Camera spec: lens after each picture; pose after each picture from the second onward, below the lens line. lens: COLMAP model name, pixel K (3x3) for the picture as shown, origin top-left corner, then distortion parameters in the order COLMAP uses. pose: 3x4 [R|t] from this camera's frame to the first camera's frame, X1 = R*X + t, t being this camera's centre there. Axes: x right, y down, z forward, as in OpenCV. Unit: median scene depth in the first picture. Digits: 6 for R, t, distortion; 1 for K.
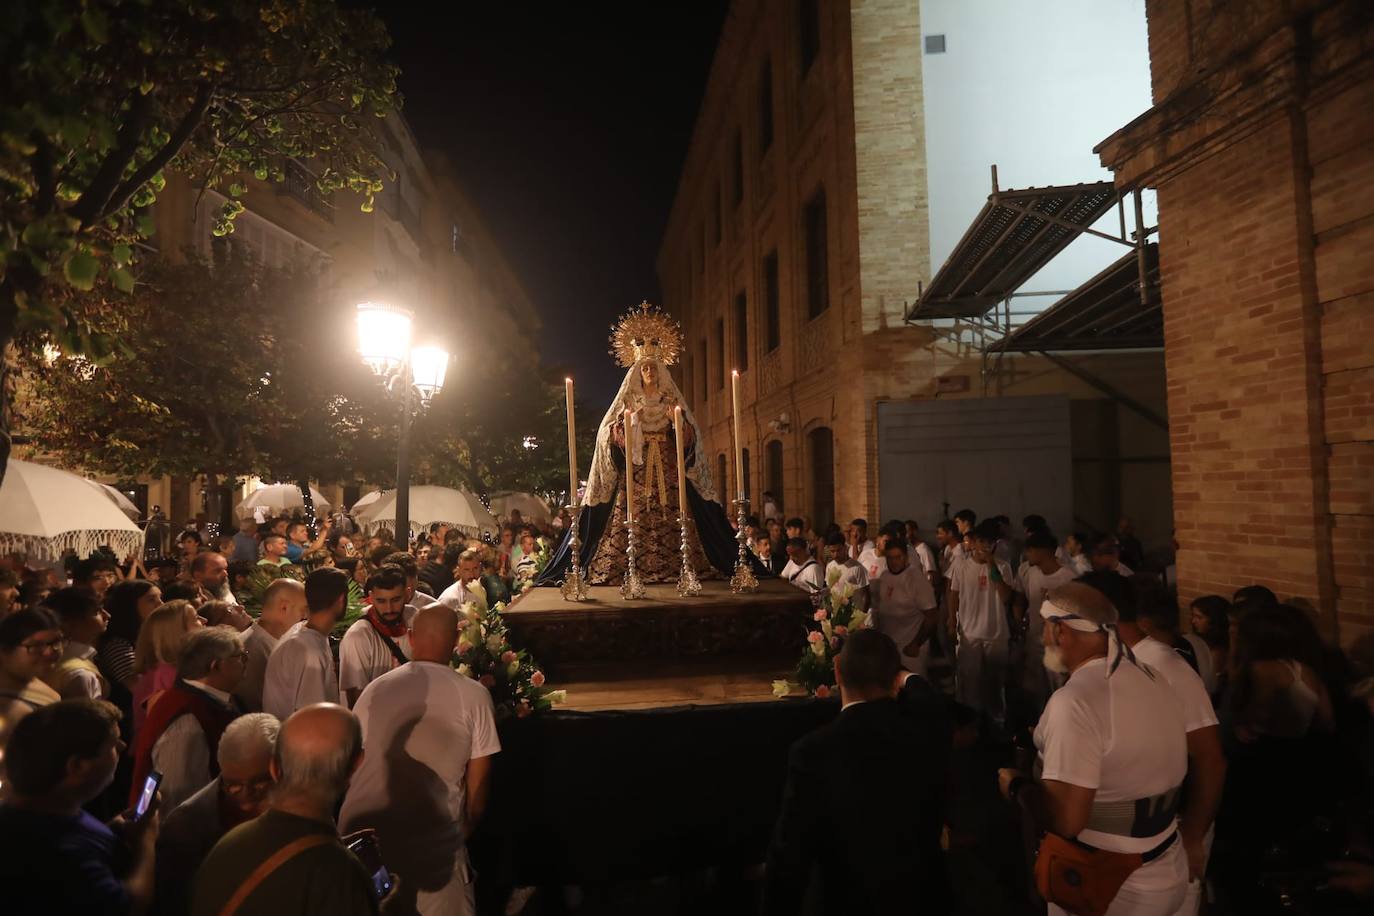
lens RADIAL K [[639.3, 0, 698.3], [0, 639.3, 459.2], [0, 0, 1]] dist [-0.037088, 0.013712]
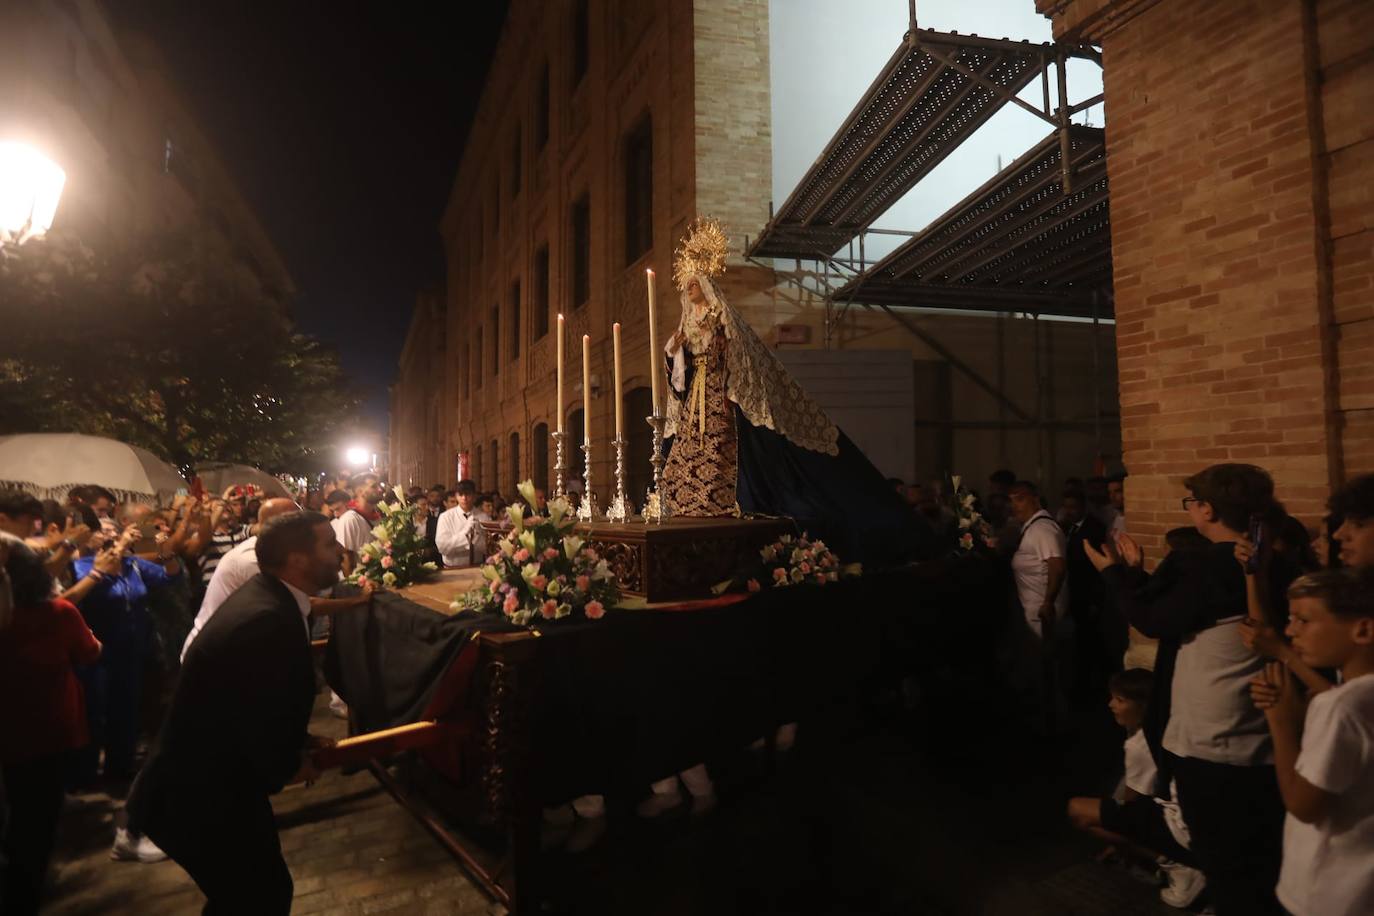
lens RADIAL K [[642.1, 0, 695.8], [0, 642.1, 463.2], [0, 0, 1]] dist [-0.044892, 0.016608]
pose [[0.948189, 0.020102, 0.317070, -0.022840], [-0.020858, 0.999782, -0.001011, 0.139177], [-0.317021, -0.005655, 0.948402, 0.402800]]
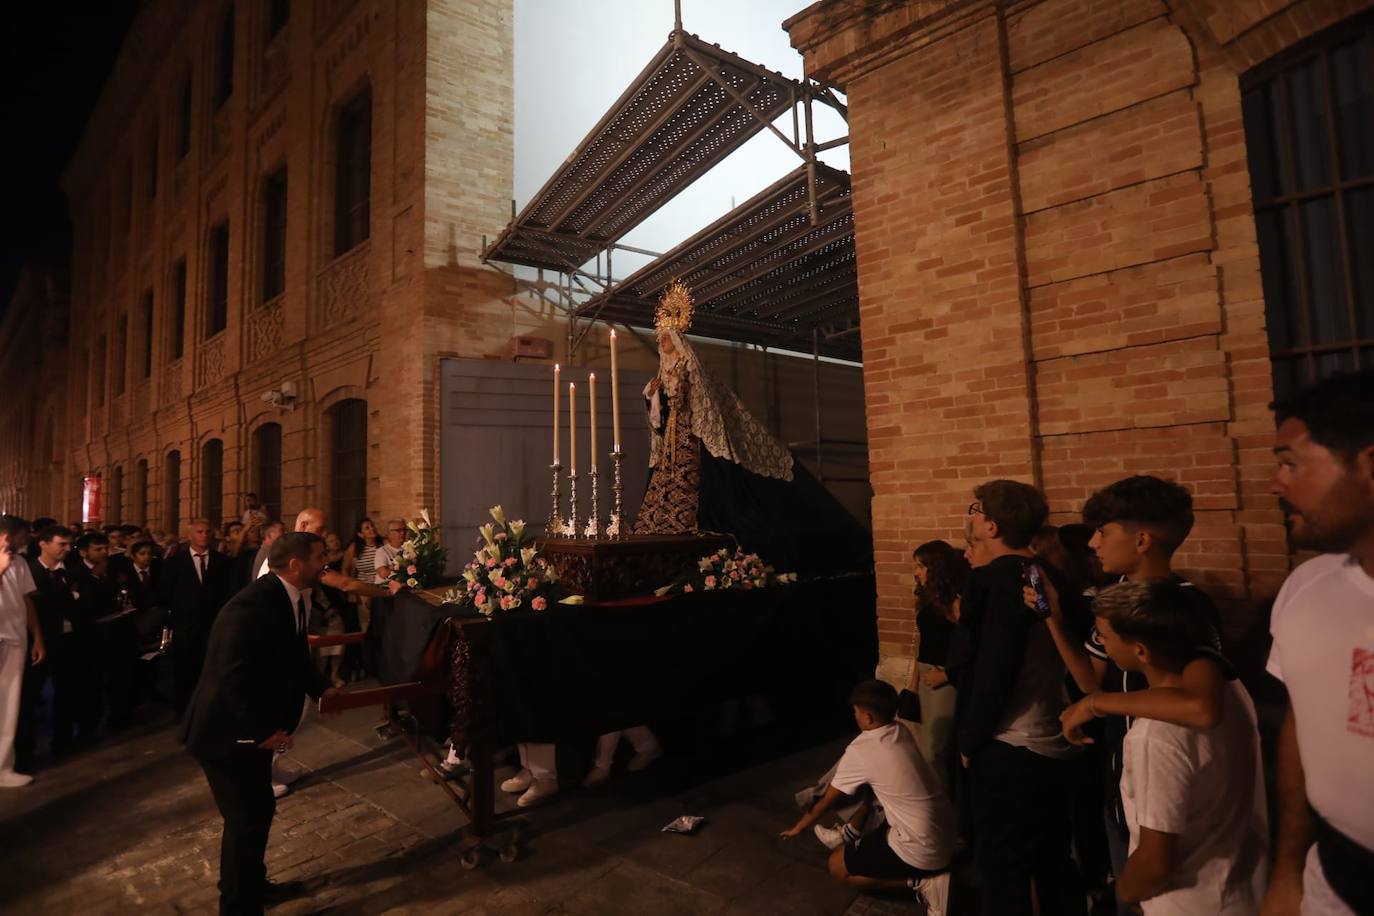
lens RADIAL K [[642.3, 0, 694.7], [0, 642.3, 464.3], [0, 0, 1]] dist [-0.051986, 0.024645]
pose [[0.741601, 0.039850, 0.669657, 0.006640], [-0.013027, 0.998901, -0.045016, 0.143176], [-0.670715, 0.024660, 0.741305, 0.521142]]
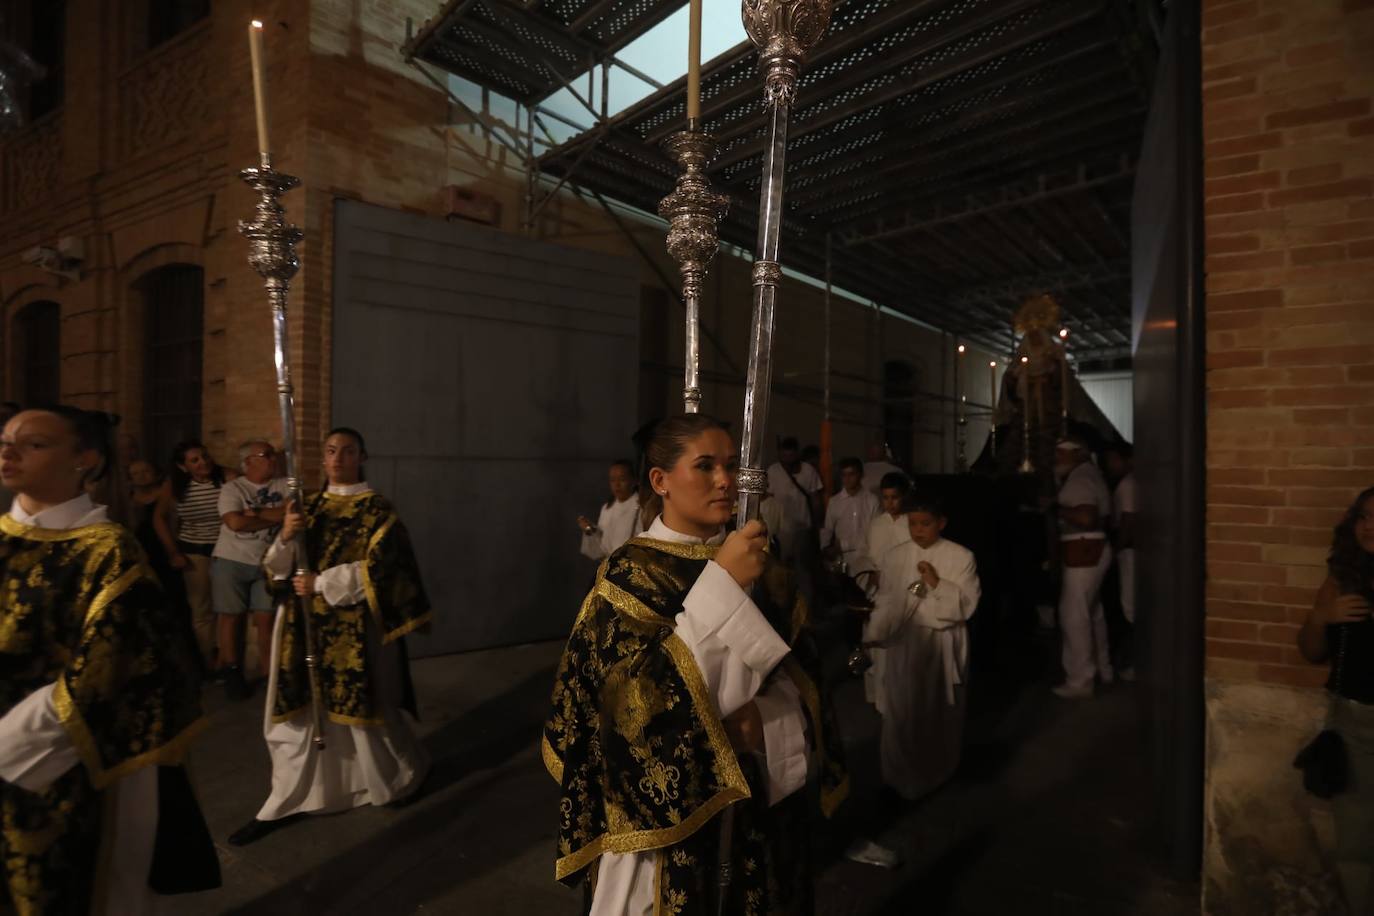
lens RADIAL K [[635.8, 0, 689.8], [0, 635.8, 463.0], [0, 0, 1]] dist [-0.034350, 0.010080]
pose [[0.595086, 0.021254, 0.803381, 0.126496], [-0.056199, 0.998304, 0.015218, 0.200775], [-0.801694, -0.054205, 0.595271, 1.034773]]
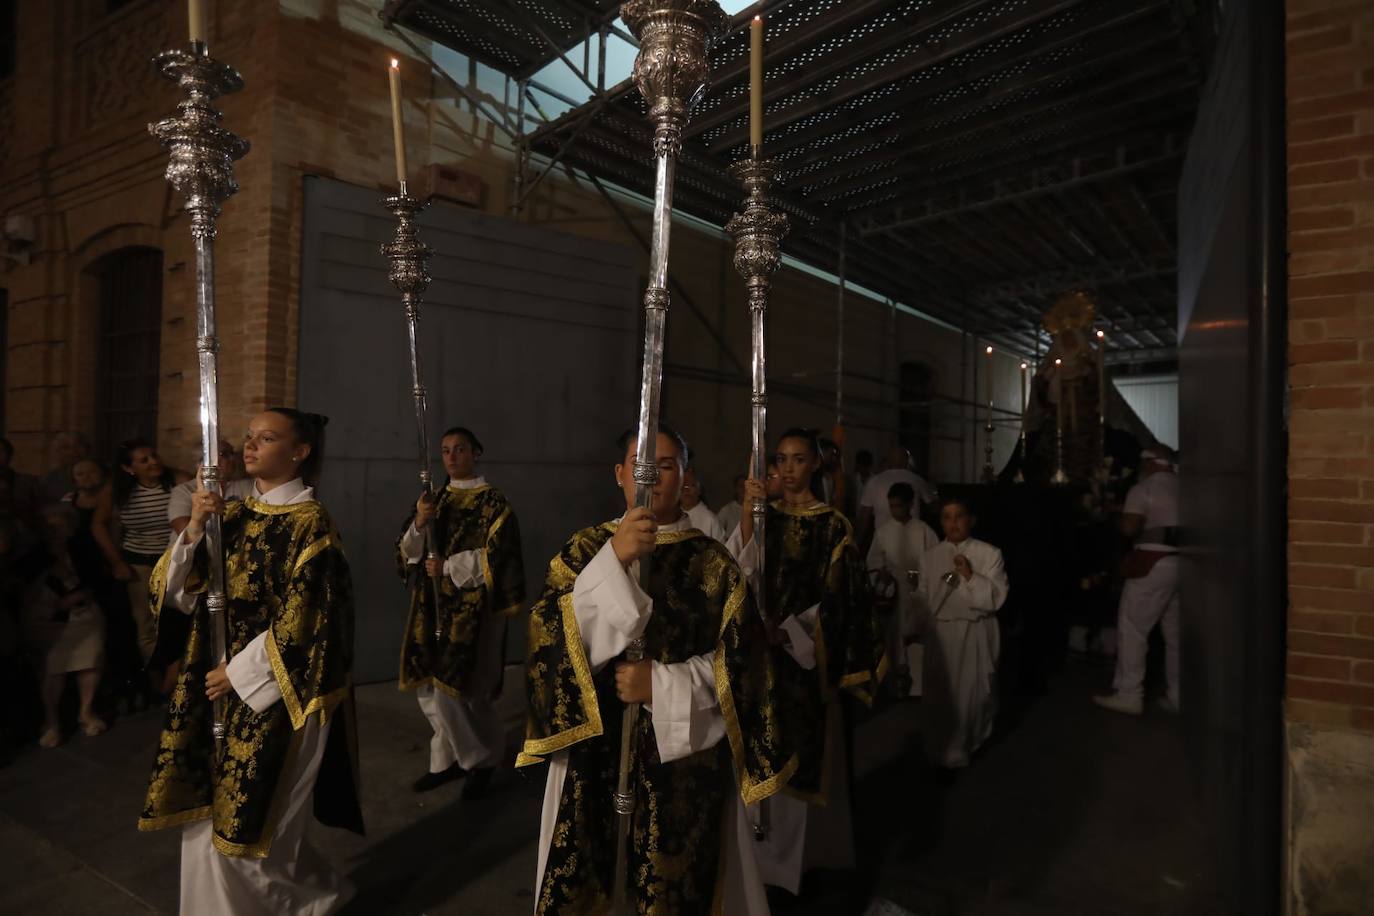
lens RADIAL K [[668.8, 0, 690.6], [0, 668.8, 462.2], [0, 0, 1]] dist [-0.031060, 0.011840]
pose [[0.594809, 0.036134, 0.803055, 0.162500], [-0.065702, 0.997832, 0.003767, 0.203490], [-0.801178, -0.055002, 0.595893, 1.060898]]
